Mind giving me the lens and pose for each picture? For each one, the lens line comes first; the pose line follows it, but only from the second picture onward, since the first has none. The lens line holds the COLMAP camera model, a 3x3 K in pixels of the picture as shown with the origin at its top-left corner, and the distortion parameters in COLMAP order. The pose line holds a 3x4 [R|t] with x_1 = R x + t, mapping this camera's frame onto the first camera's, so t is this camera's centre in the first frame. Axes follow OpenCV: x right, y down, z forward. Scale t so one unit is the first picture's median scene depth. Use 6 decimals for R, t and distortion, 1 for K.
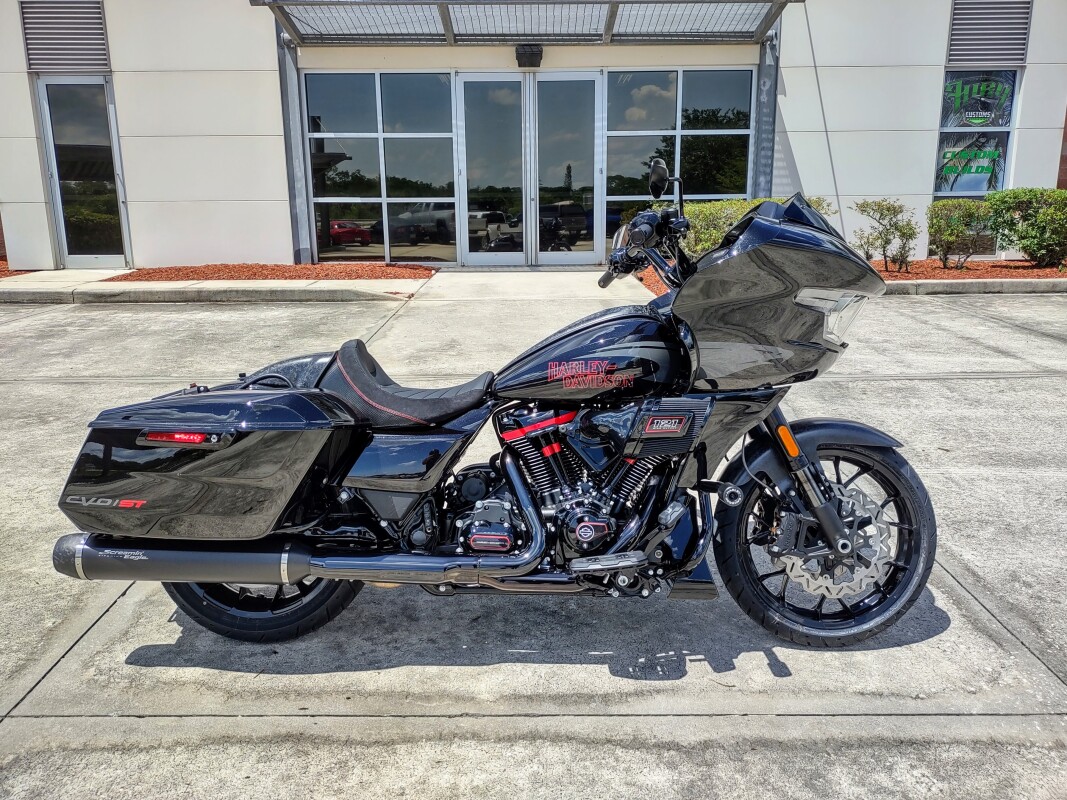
lens RADIAL K [[808.7, 0, 533.5], [0, 808.7, 400.0], [0, 0, 1]] dist [0.013253, -0.000322]
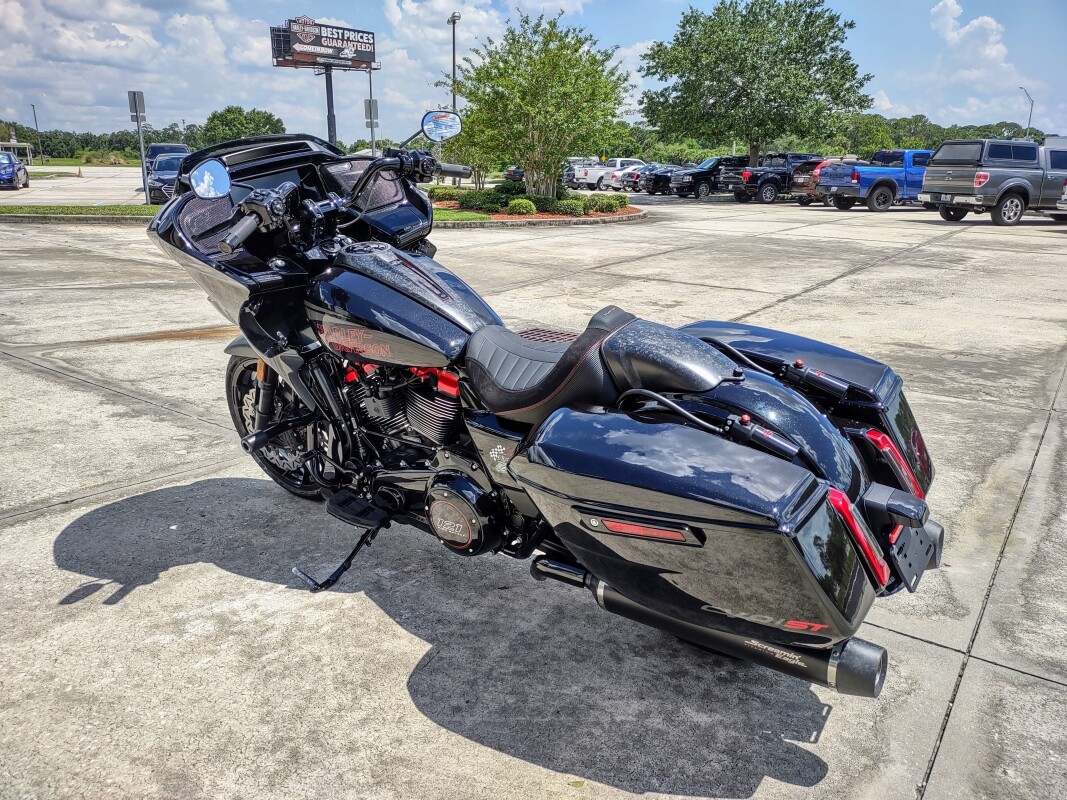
lens RADIAL K [[799.4, 0, 533.5], [0, 799.4, 400.0], [0, 0, 1]] dist [0.016132, -0.011995]
pose [[-0.808889, -0.167498, 0.563598, -0.637123], [0.118481, 0.892464, 0.435281, -0.351526], [-0.575900, 0.418870, -0.702059, 1.661961]]
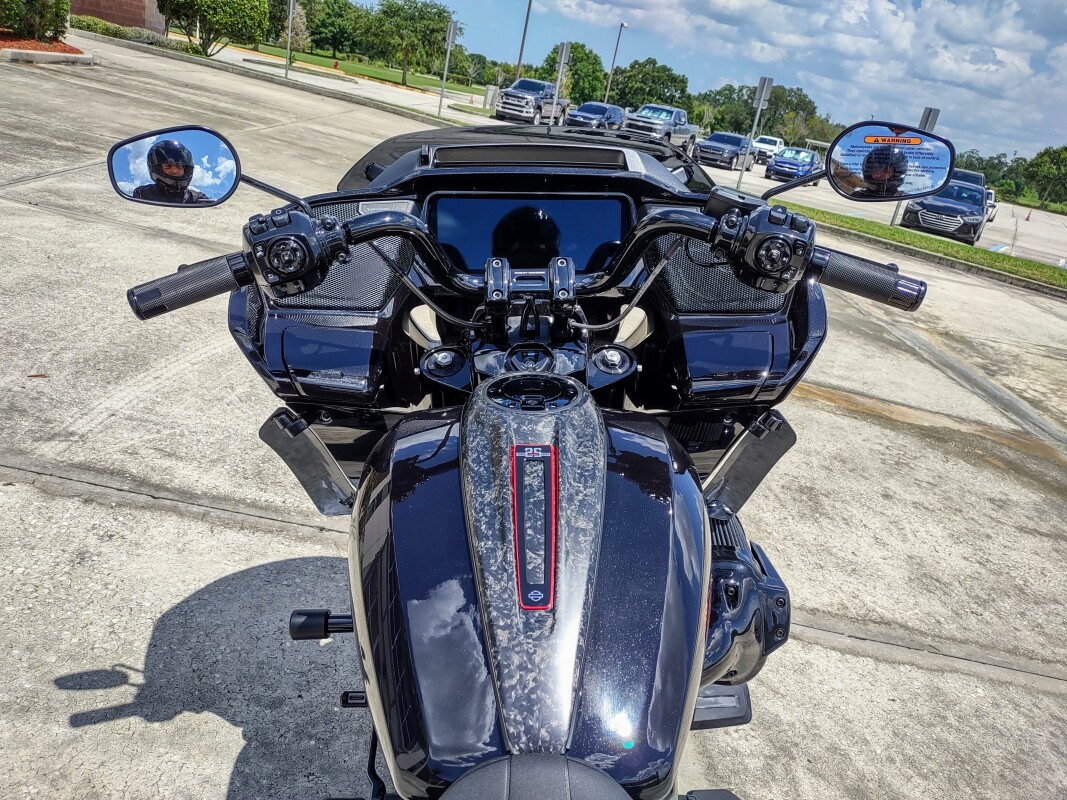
lens RADIAL K [[799.4, 0, 533.5], [0, 799.4, 400.0], [0, 0, 1]] dist [0.016132, -0.011995]
pose [[-0.026615, -0.350731, 0.936098, -0.289795], [0.023507, 0.935951, 0.351344, -0.263534], [-0.999369, 0.031356, -0.016666, 1.020604]]
